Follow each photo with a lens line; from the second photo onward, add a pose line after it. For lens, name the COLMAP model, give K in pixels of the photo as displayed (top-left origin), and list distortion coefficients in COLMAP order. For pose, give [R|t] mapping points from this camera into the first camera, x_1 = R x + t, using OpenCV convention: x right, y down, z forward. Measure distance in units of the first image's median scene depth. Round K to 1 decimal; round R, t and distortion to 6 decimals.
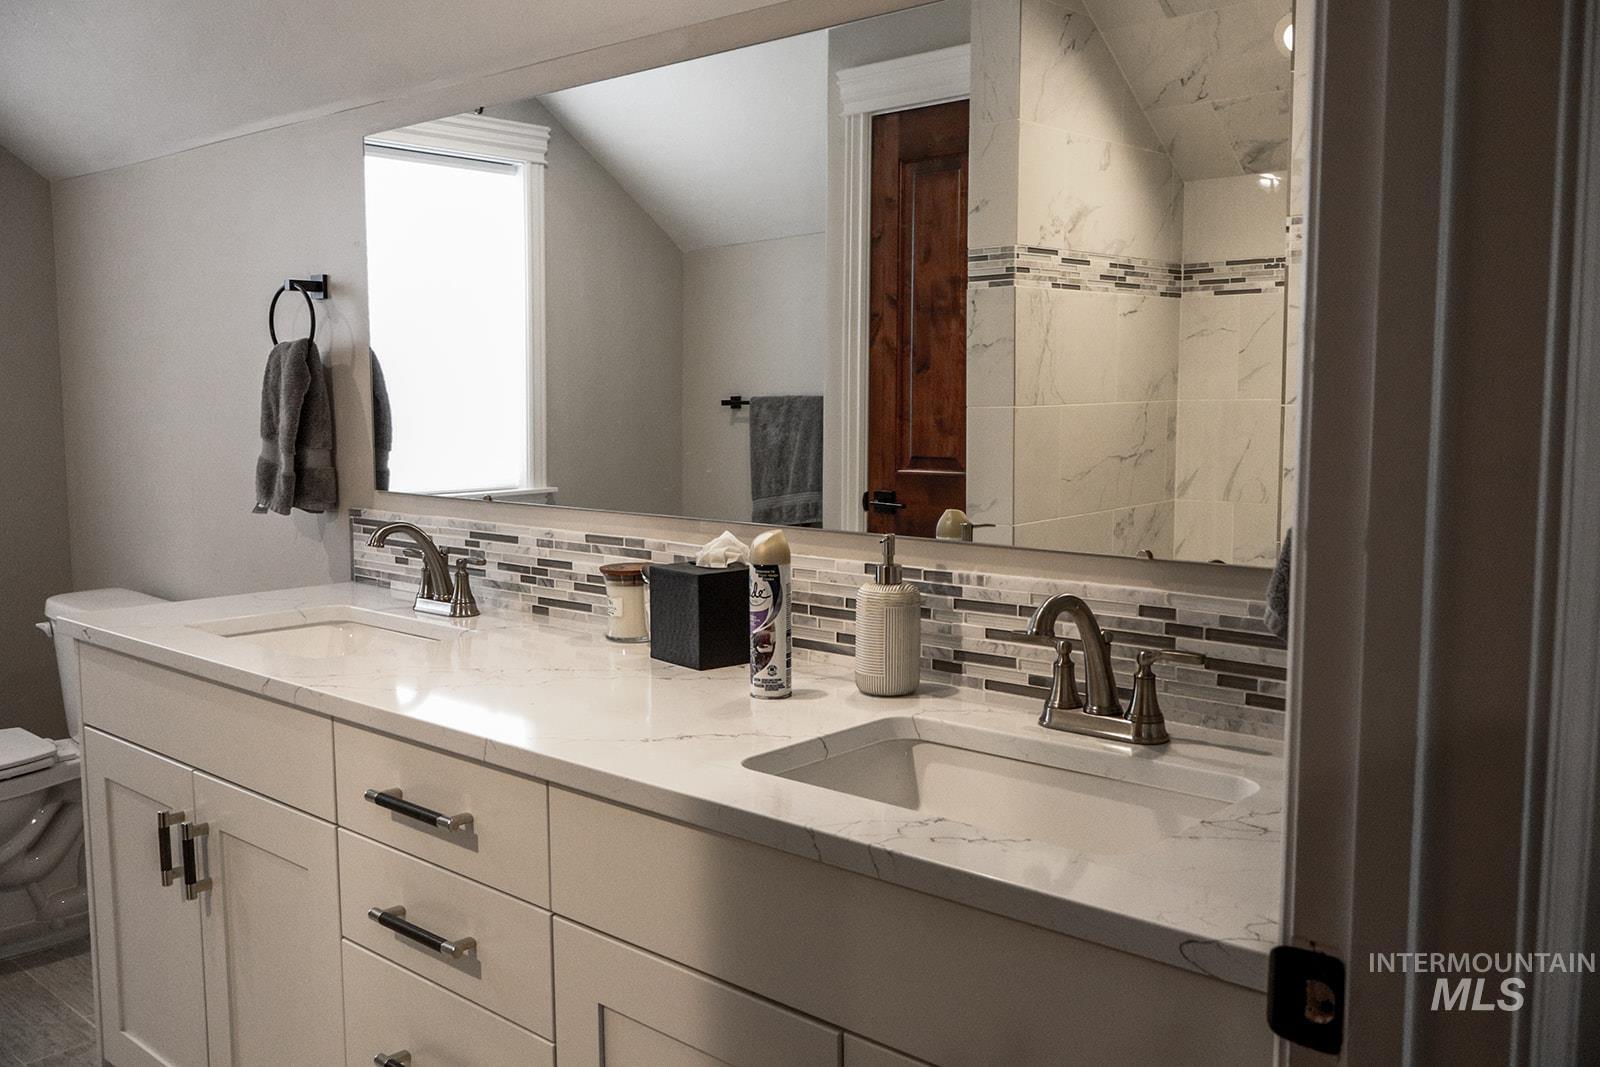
lens RADIAL K [[1344.0, 0, 800.6], [0, 1344.0, 533.5], [0, 0, 1]] dist [-0.009301, 0.008786]
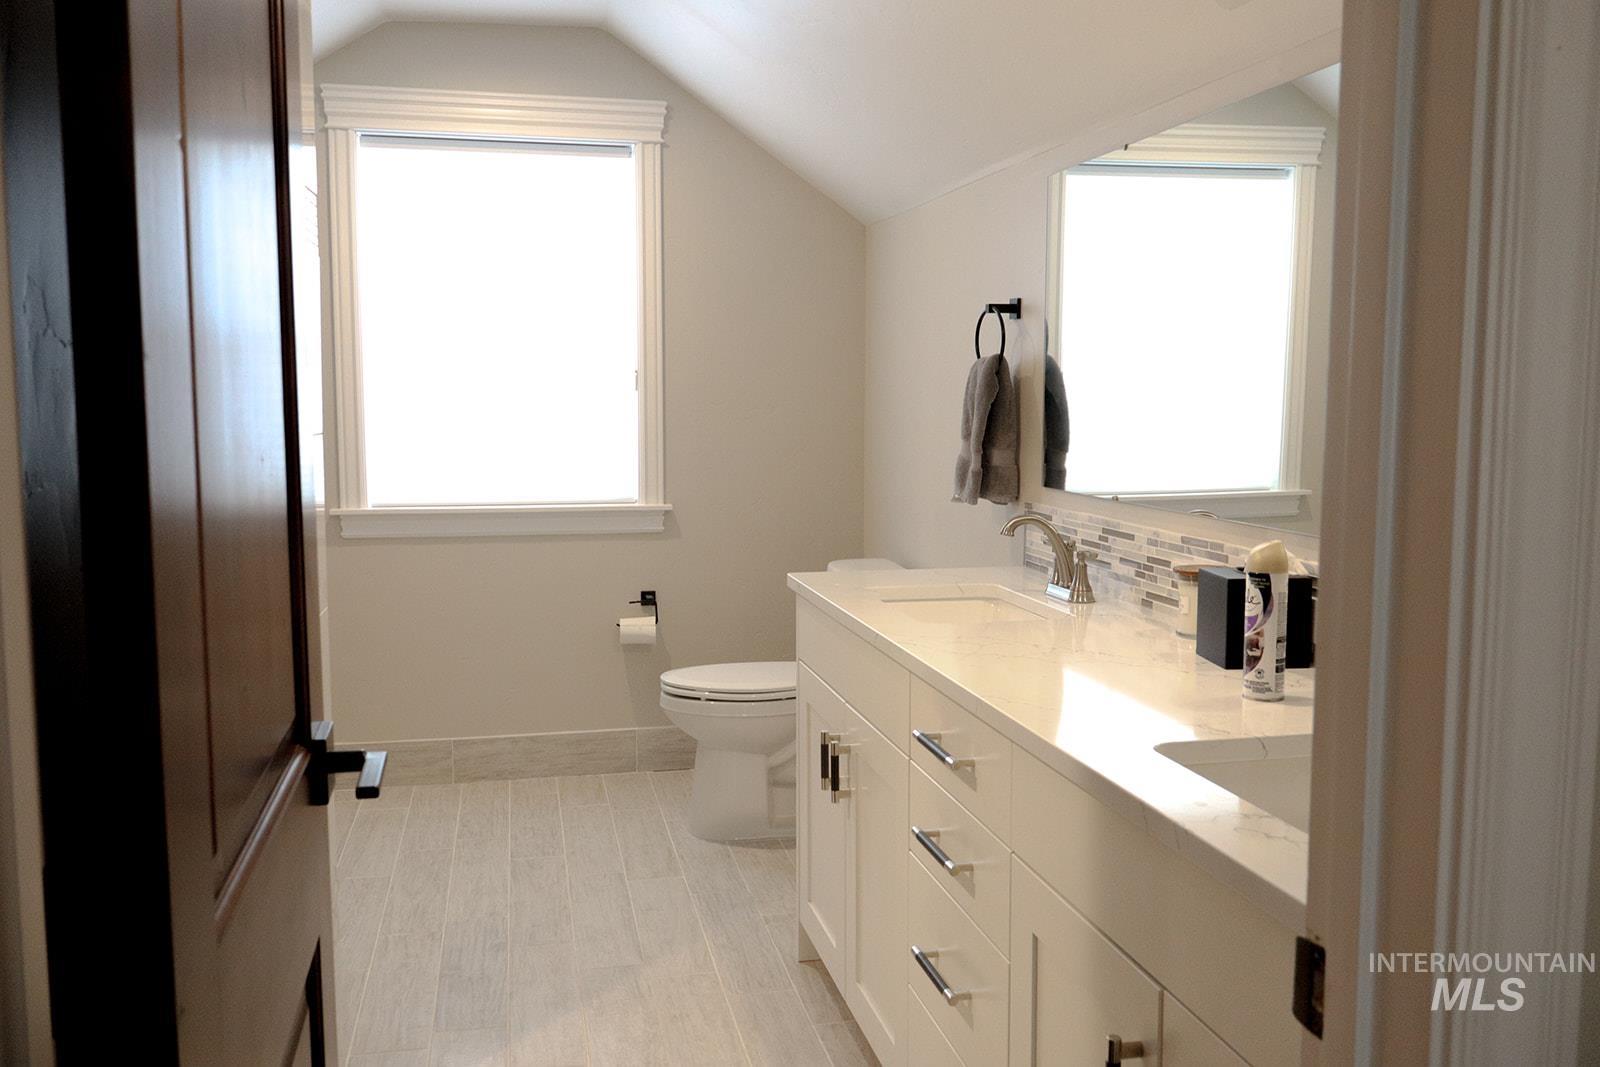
lens RADIAL K [[1344.0, 0, 803.5], [0, 1344.0, 534.8], [0, 0, 1]] dist [-0.009301, 0.008786]
pose [[0.807794, 0.061176, -0.586282, 0.211877], [-0.058871, 0.998000, 0.023022, -0.006805], [0.586518, 0.015918, 0.809780, -0.042664]]
